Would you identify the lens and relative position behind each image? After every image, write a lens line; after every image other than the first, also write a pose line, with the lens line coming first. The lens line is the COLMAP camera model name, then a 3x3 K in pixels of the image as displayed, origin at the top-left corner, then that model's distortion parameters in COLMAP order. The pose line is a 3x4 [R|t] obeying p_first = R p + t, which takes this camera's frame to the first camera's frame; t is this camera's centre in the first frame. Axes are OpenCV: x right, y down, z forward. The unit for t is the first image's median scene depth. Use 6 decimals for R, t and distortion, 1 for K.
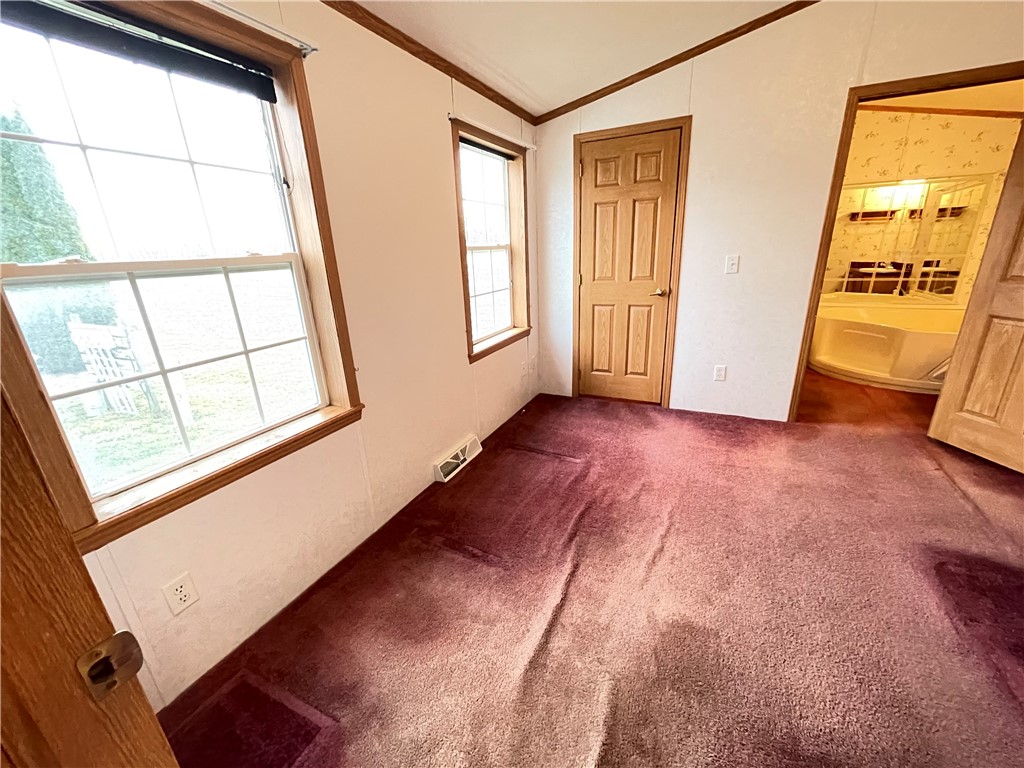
lens RADIAL K [[403.8, 0, 508.9], [0, 403.8, 383.0], [0, 0, 1]] dist [0.001050, 0.000010]
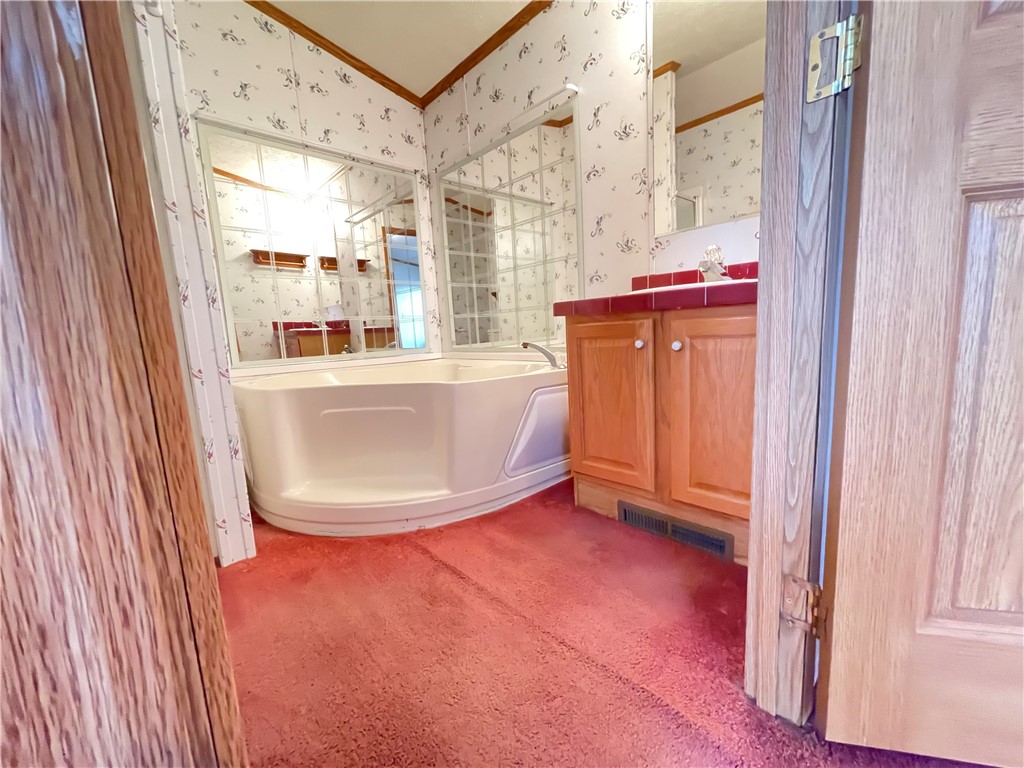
lens RADIAL K [[410.6, 0, 511.1], [0, 410.6, 387.4], [0, 0, 1]] dist [-0.006145, 0.001423]
pose [[0.348912, -0.113818, 0.930218, 0.353200], [0.336989, 0.941442, -0.011209, -0.058477], [-0.874471, 0.317385, 0.366835, 0.461822]]
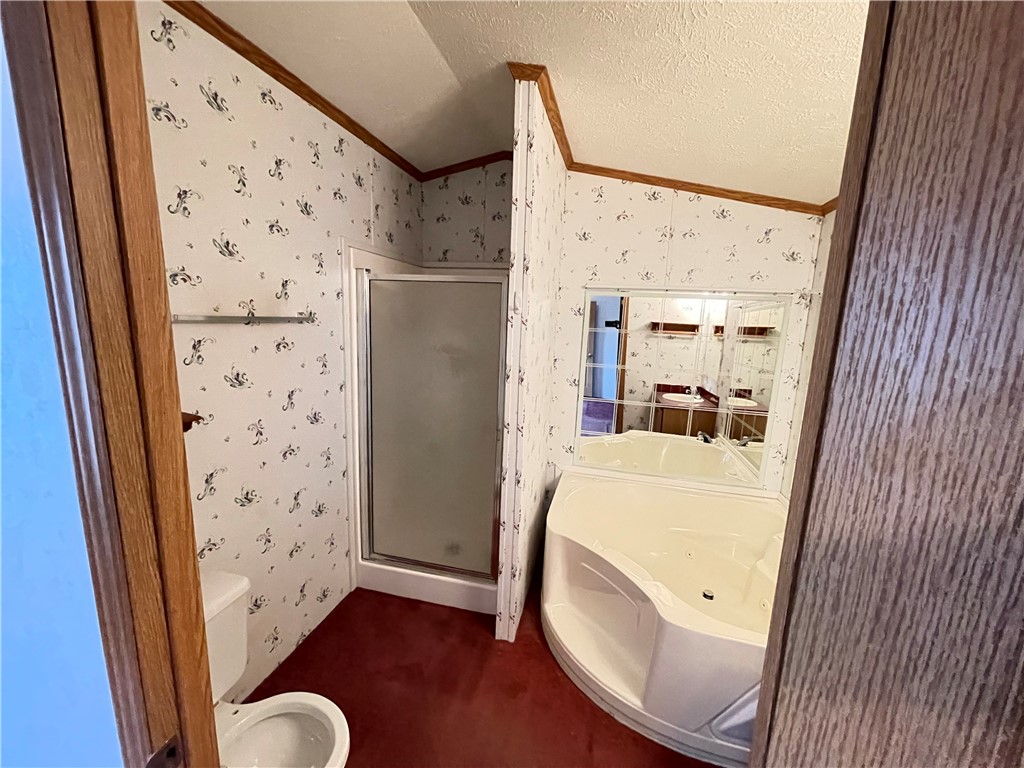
lens RADIAL K [[410.6, 0, 513.1], [0, 410.6, 386.5], [0, 0, 1]] dist [-0.006145, 0.001423]
pose [[0.969225, 0.039941, 0.242913, 0.417655], [-0.000627, 0.987147, -0.159812, -0.179644], [-0.246174, 0.154742, 0.956793, 0.339643]]
